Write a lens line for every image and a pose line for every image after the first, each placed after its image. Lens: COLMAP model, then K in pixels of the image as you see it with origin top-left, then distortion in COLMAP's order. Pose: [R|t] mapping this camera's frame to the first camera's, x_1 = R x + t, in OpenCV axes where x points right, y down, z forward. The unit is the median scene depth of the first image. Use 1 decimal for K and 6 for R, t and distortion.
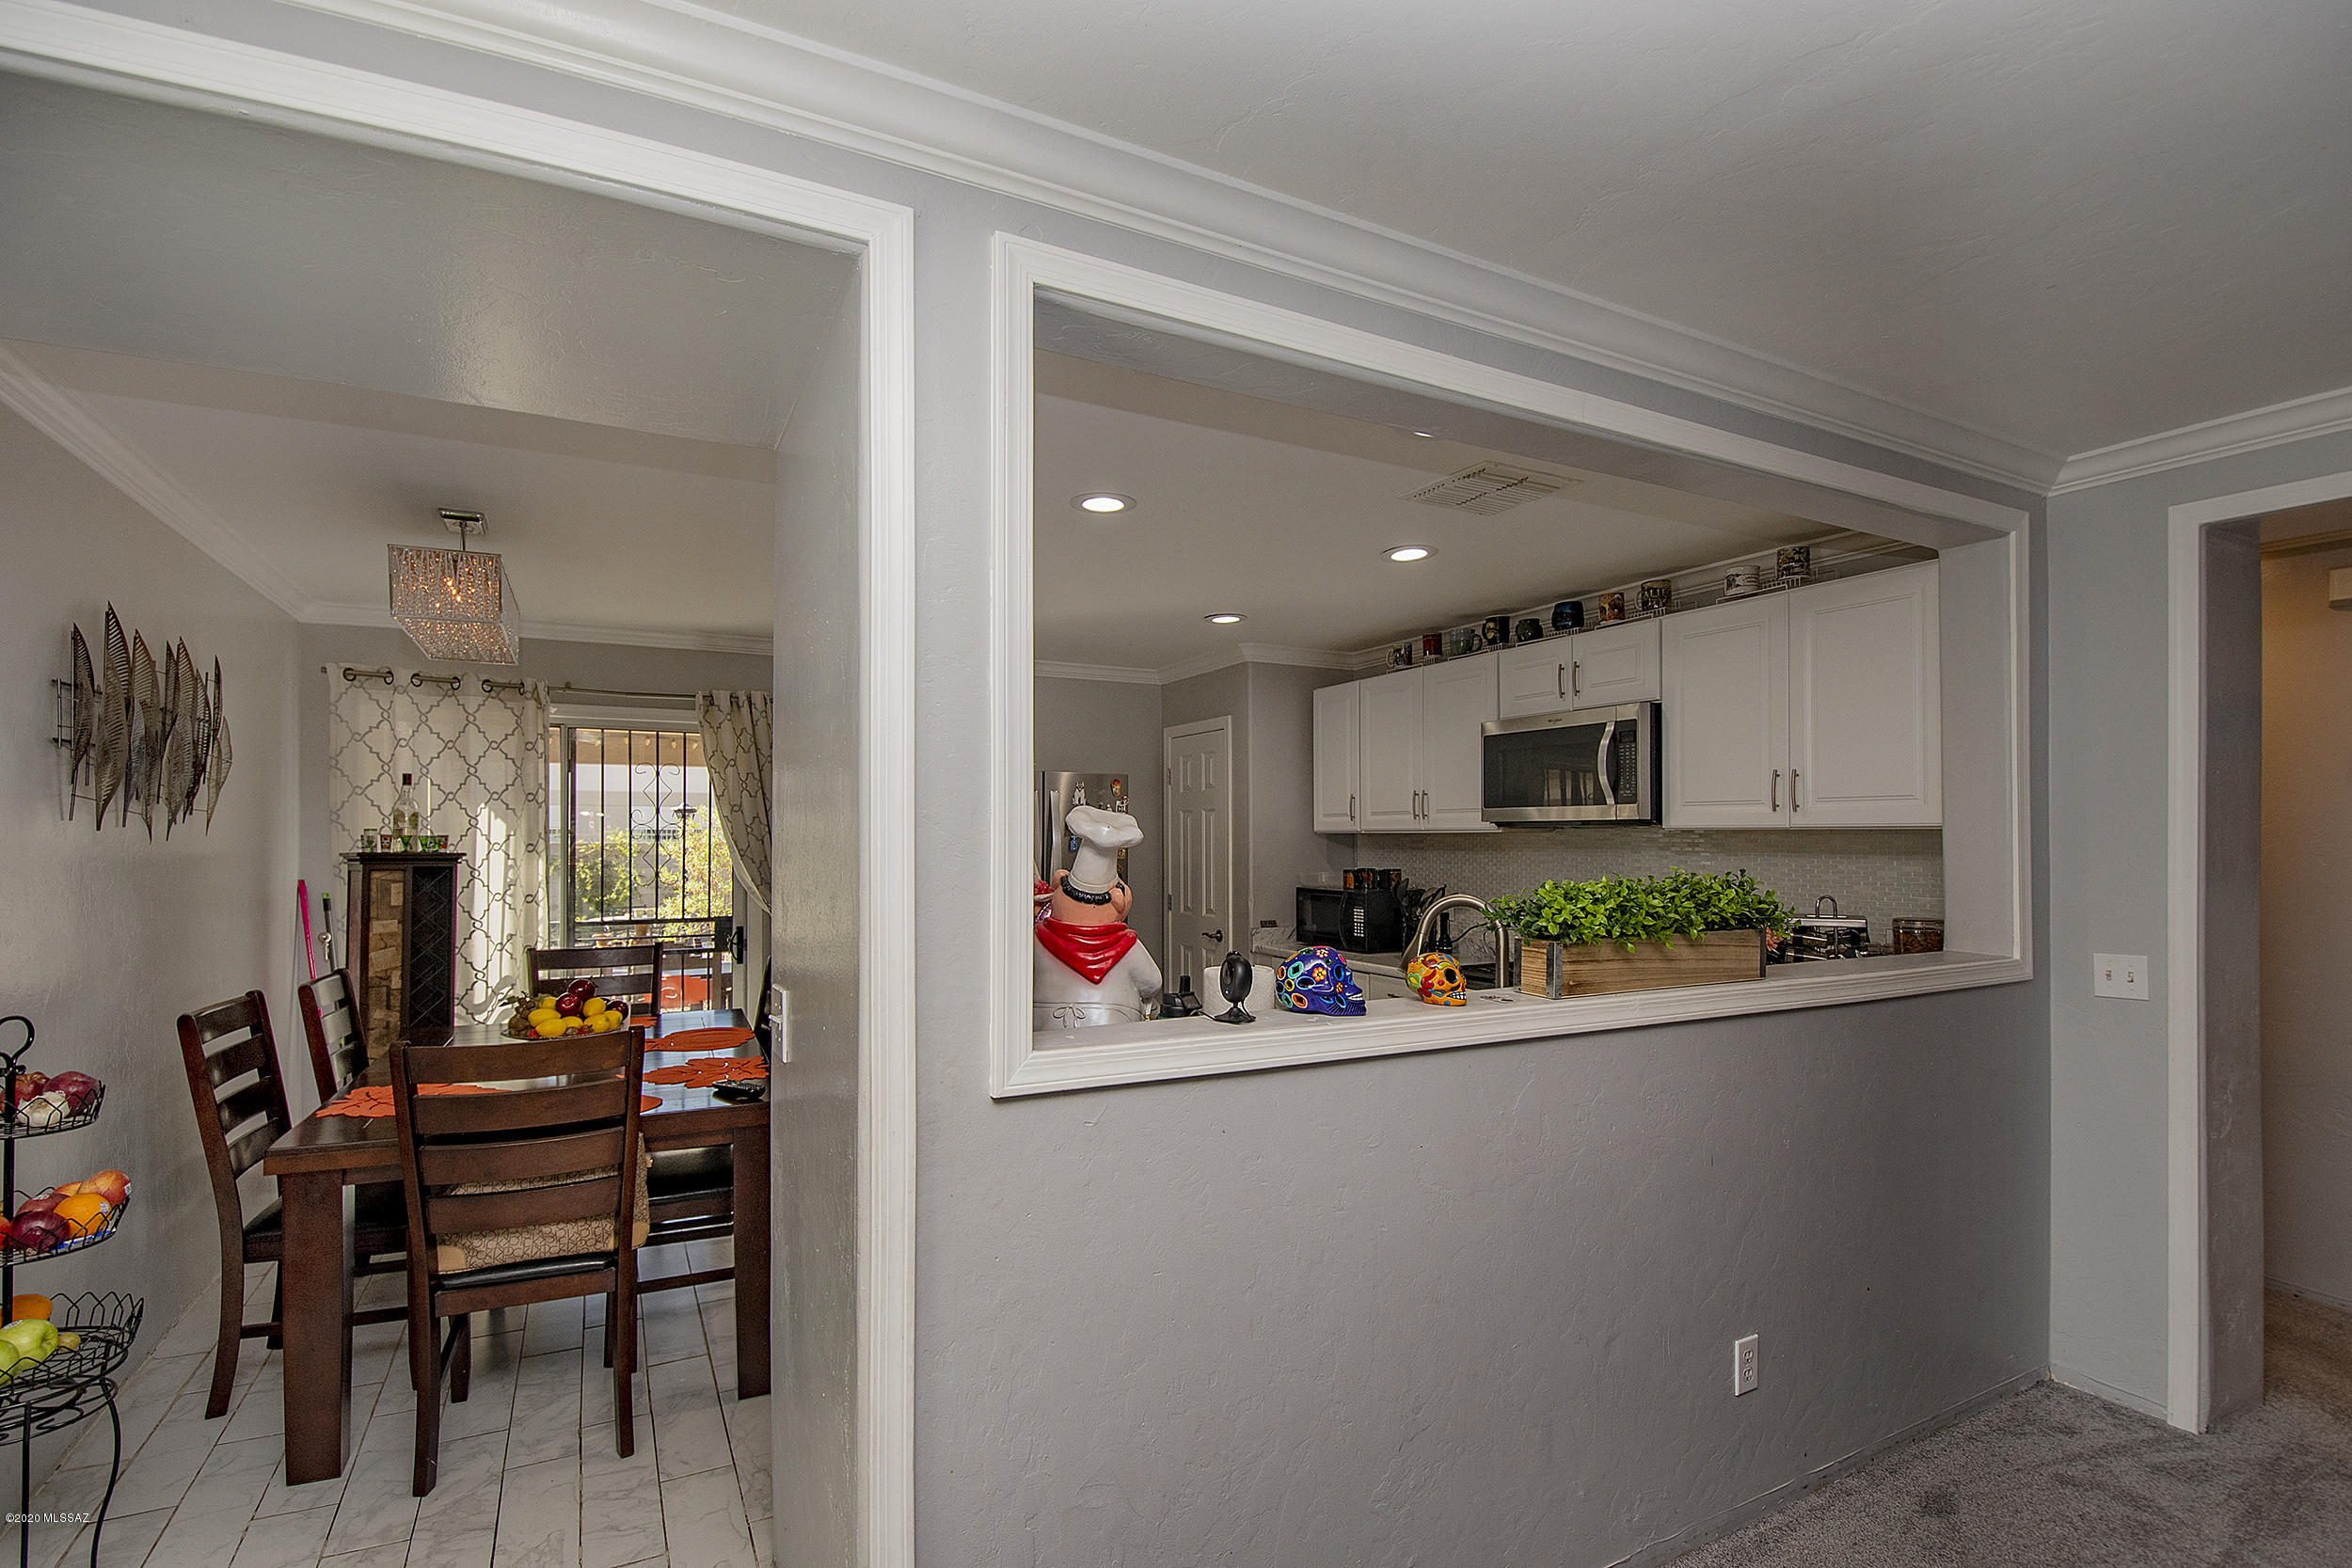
lens RADIAL K [[1047.5, 0, 1230.6], [0, 1047.5, 818.8], [0, 0, 1]] dist [0.001707, 0.000065]
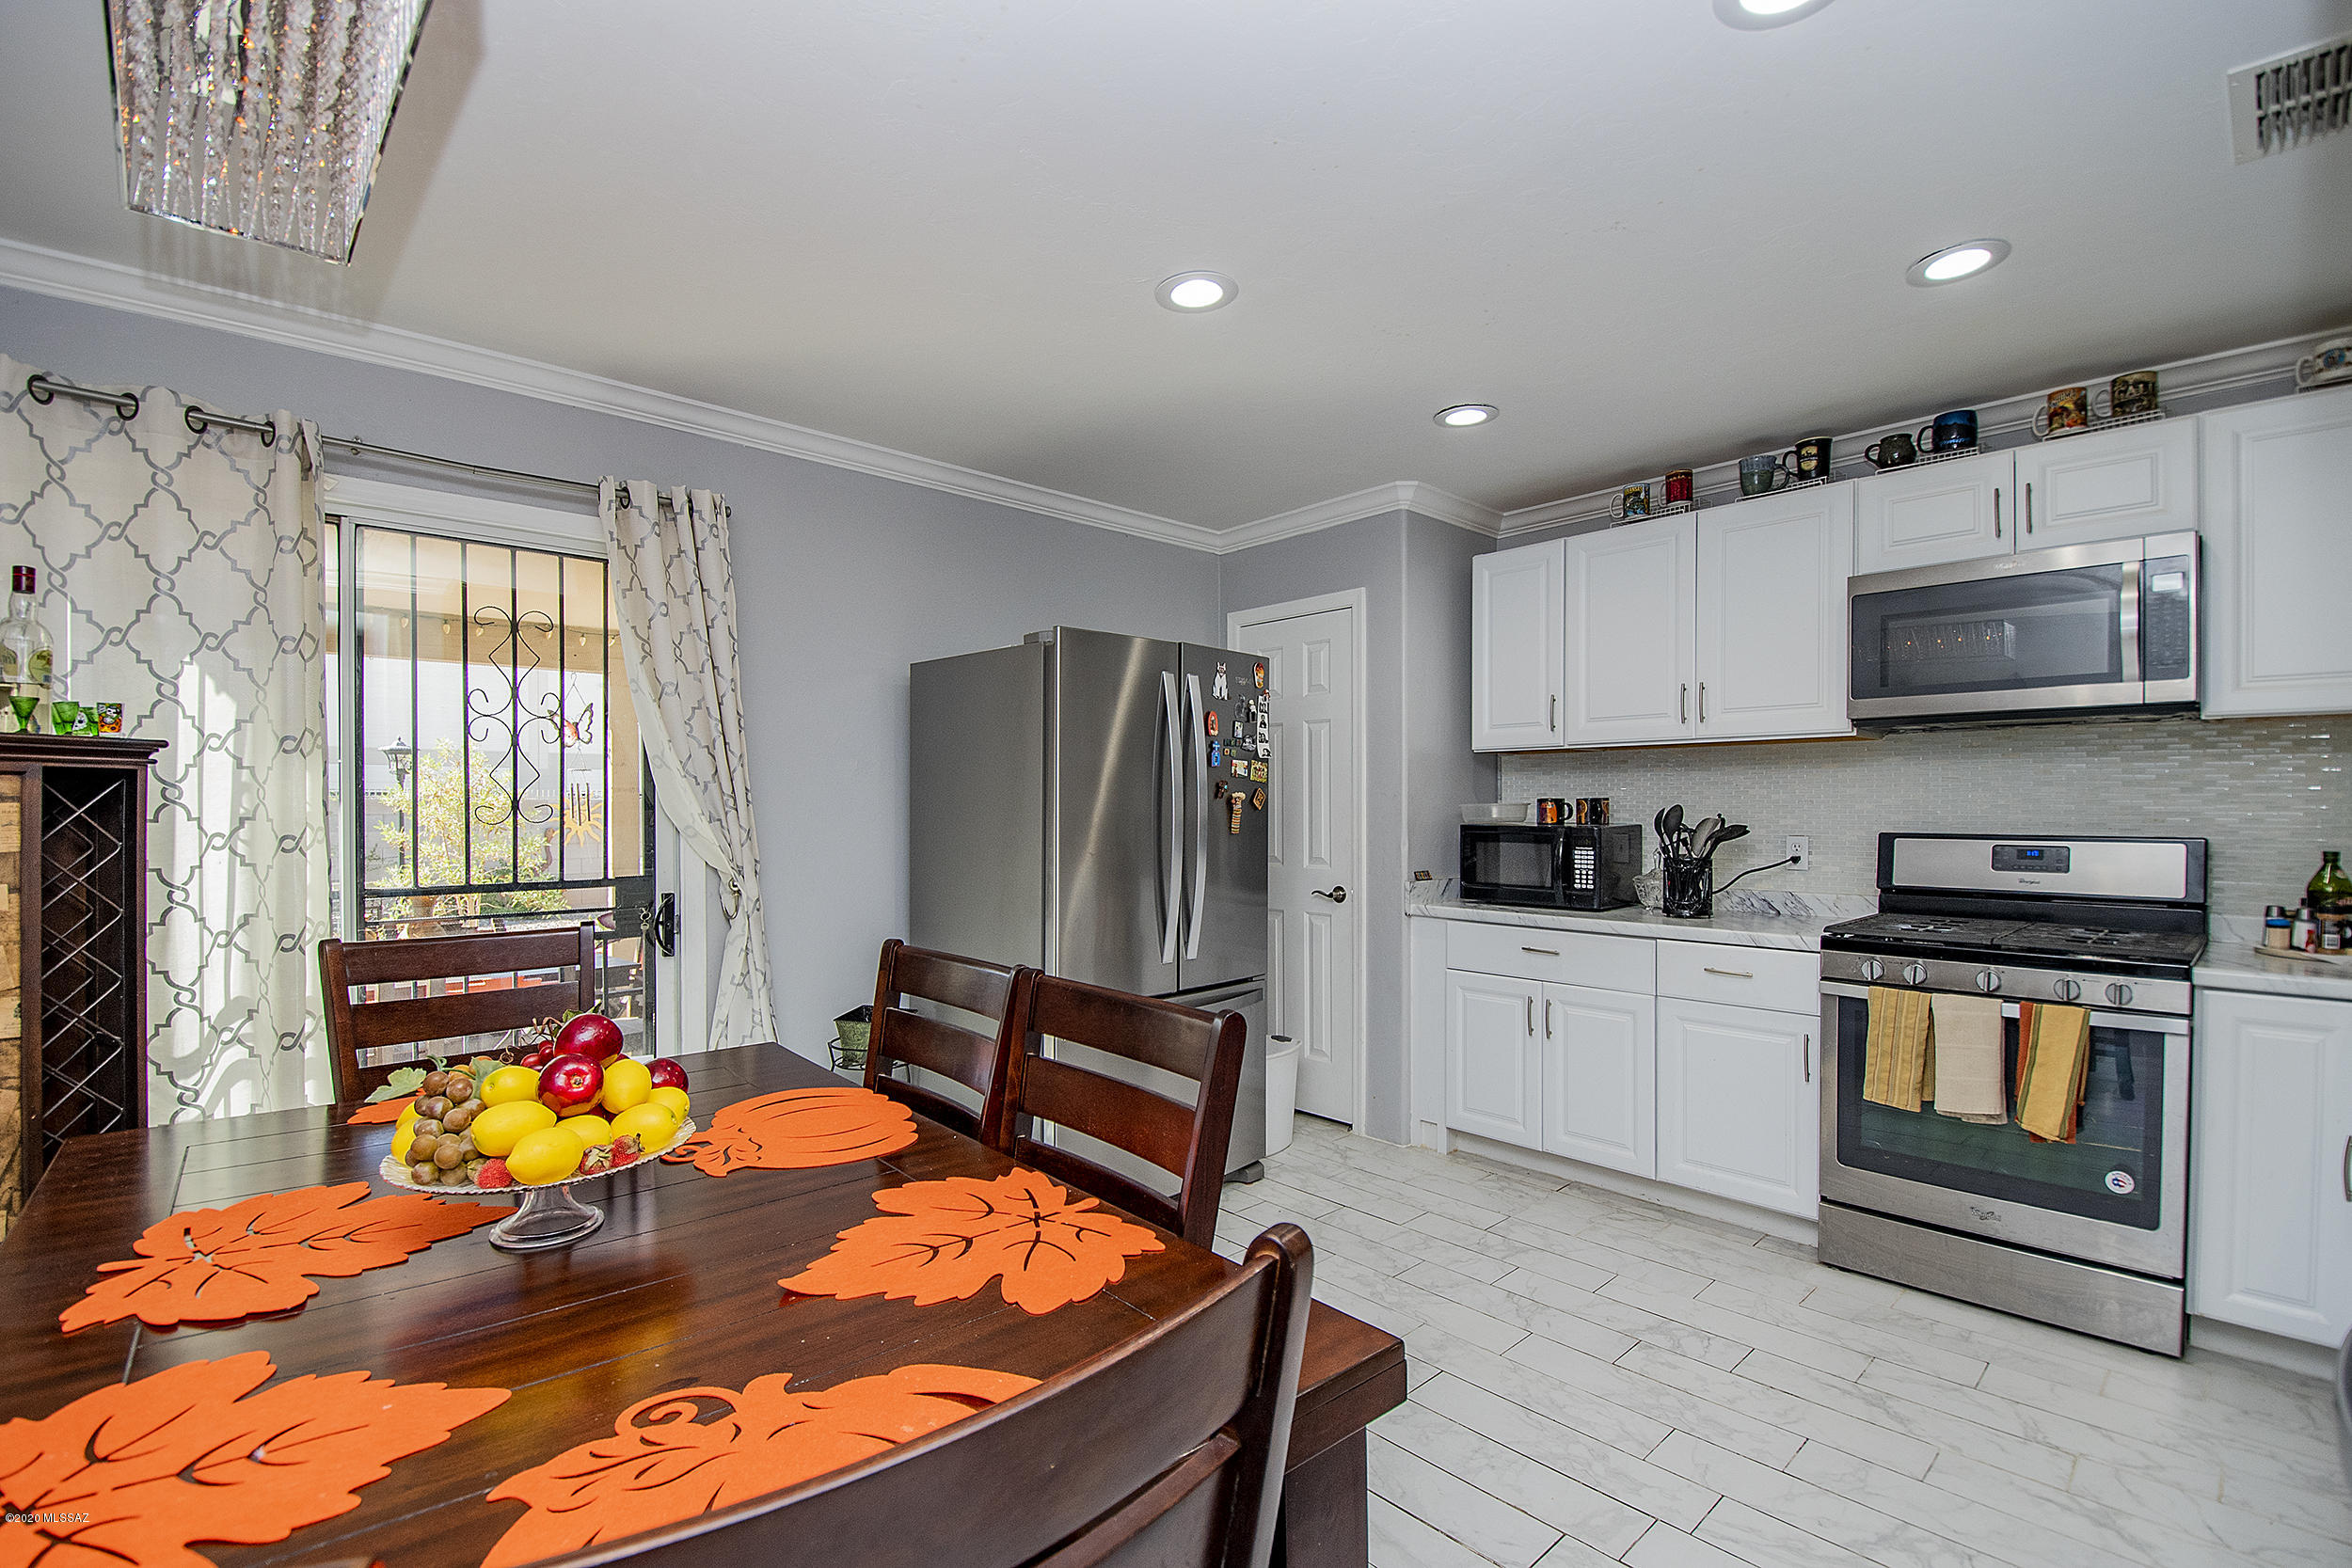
lens RADIAL K [[1066.7, 0, 1209.1], [0, 1066.7, 799.2], [0, 0, 1]] dist [0.000365, -0.011868]
pose [[0.977714, -0.004146, 0.209900, -0.342759], [0.001167, 0.999897, 0.014314, 0.047983], [-0.209937, -0.013750, 0.977618, 0.405395]]
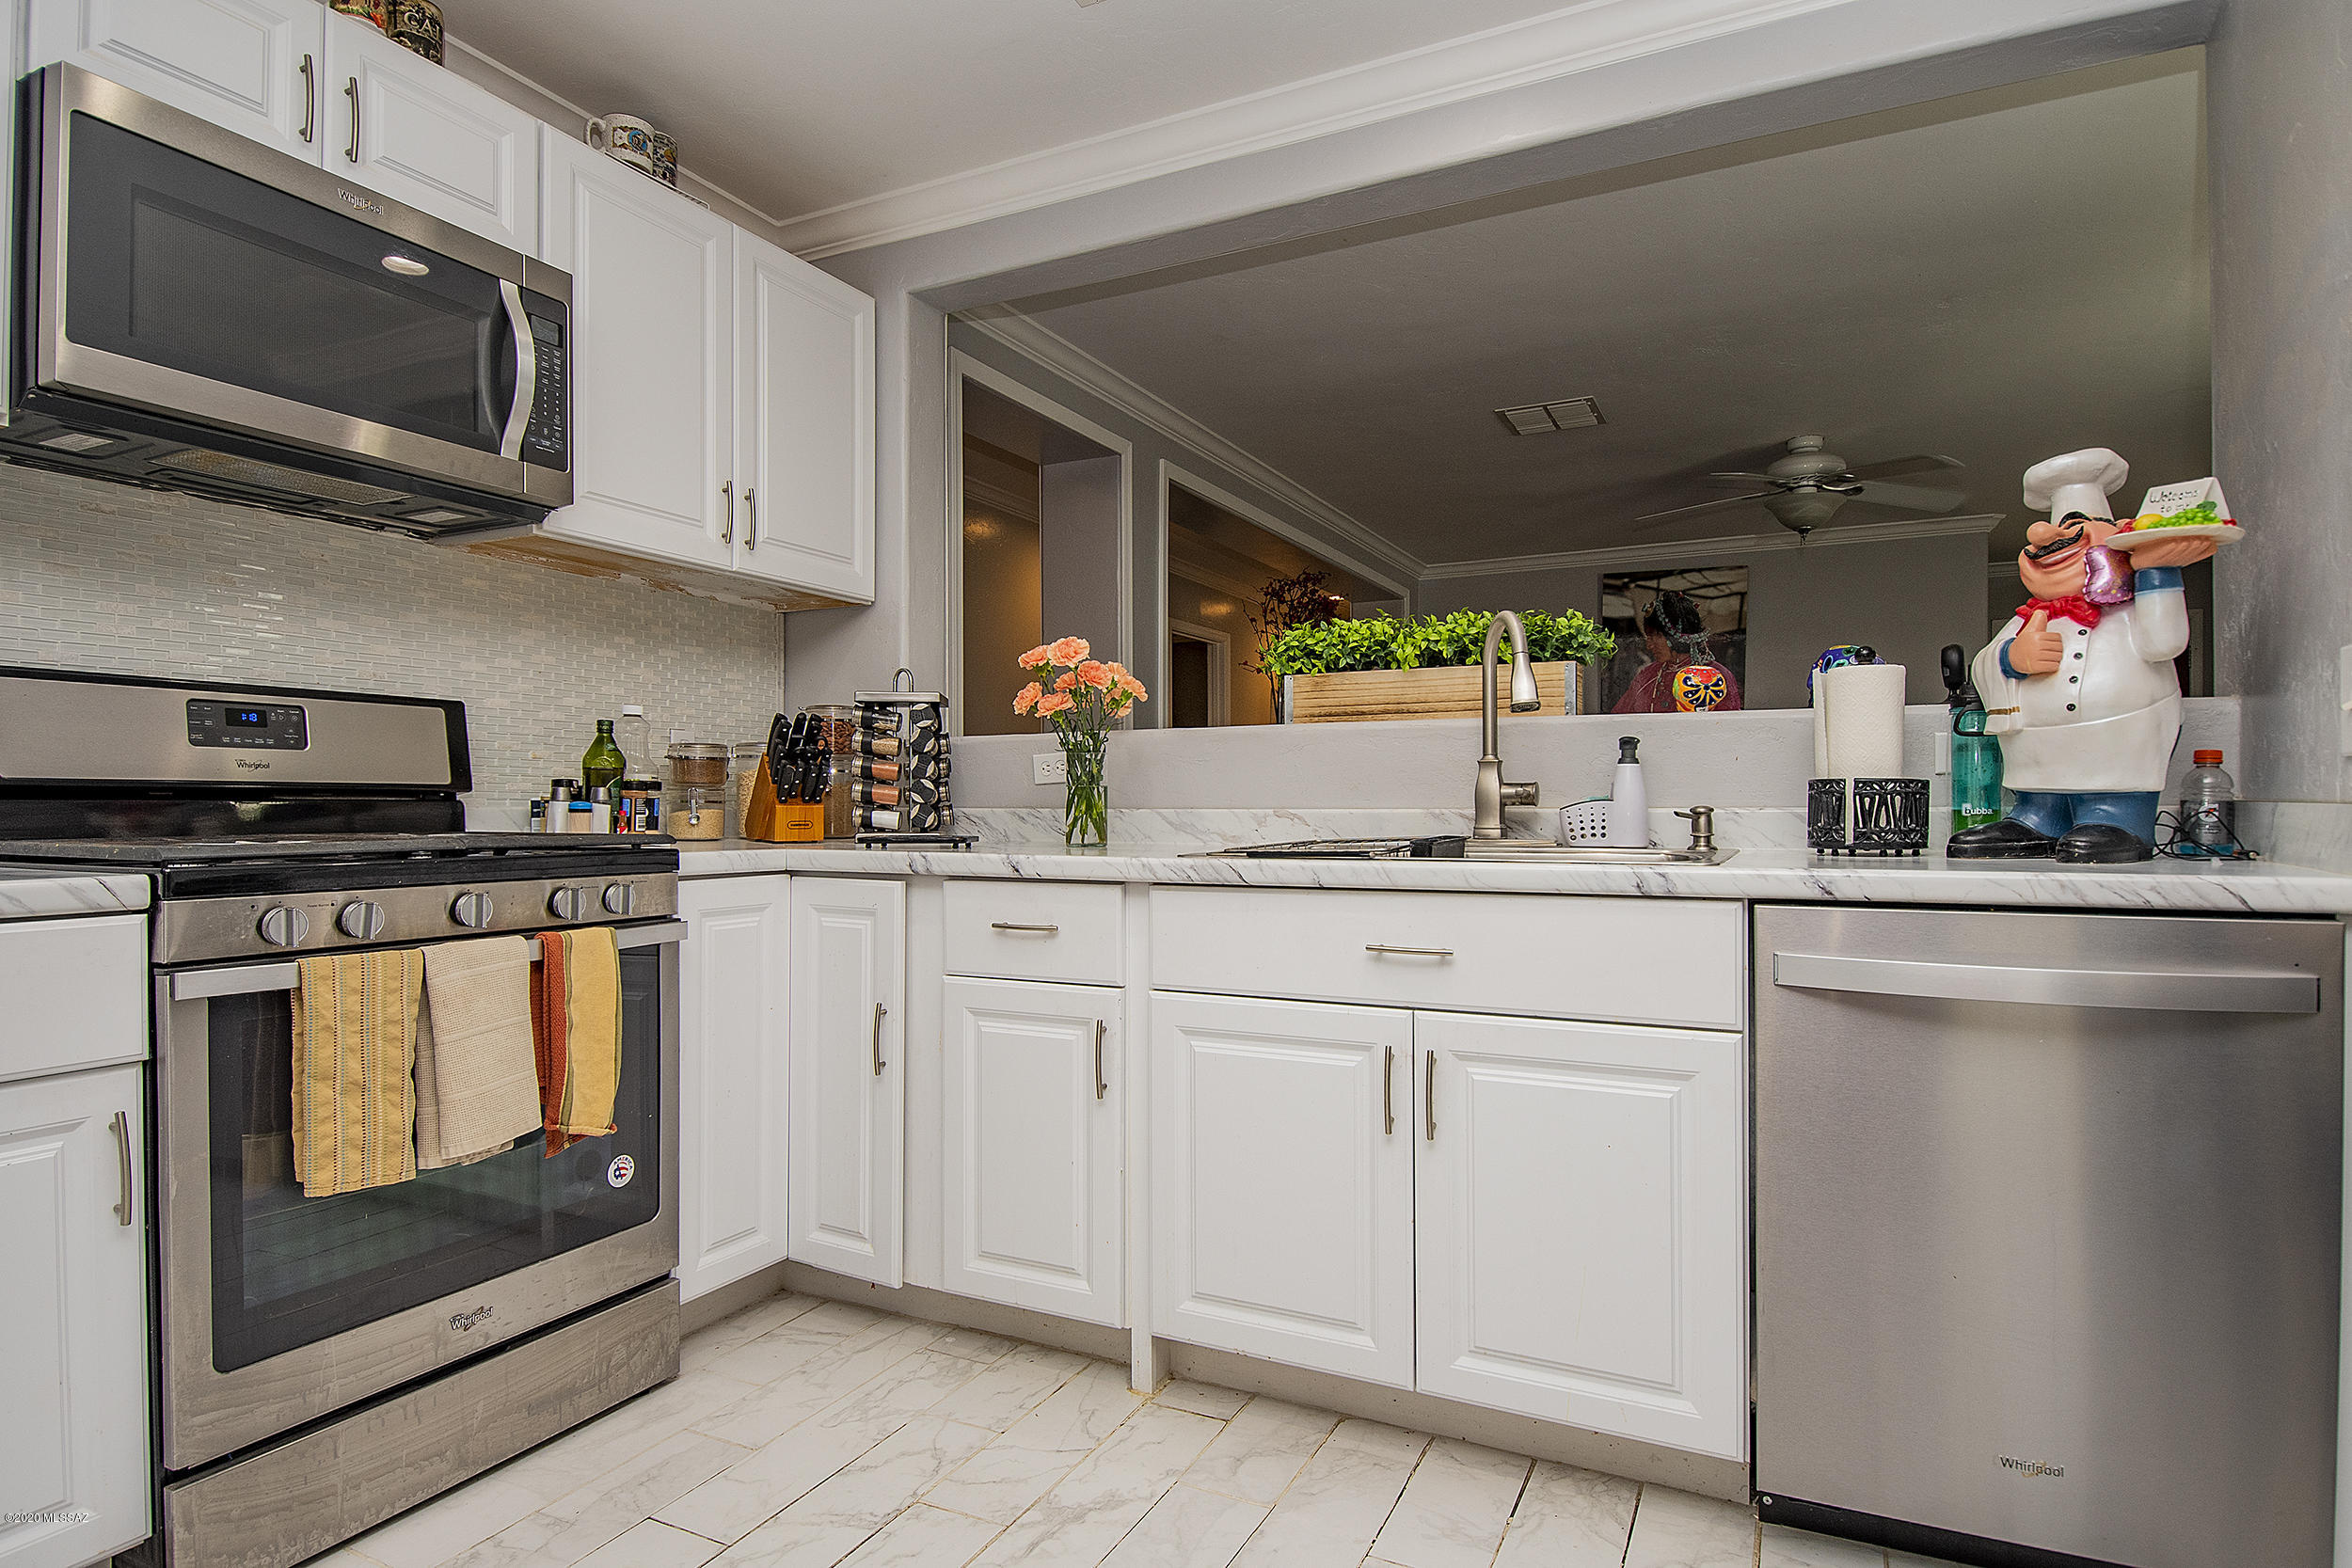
lens RADIAL K [[1240.9, 0, 1227.2], [0, 1240.9, 799.7], [0, 0, 1]] dist [0.008130, -0.015408]
pose [[-0.535419, -0.006473, 0.844562, -0.253880], [-0.018503, 0.999821, -0.004067, 0.125671], [-0.844384, -0.017804, -0.535443, 0.944753]]
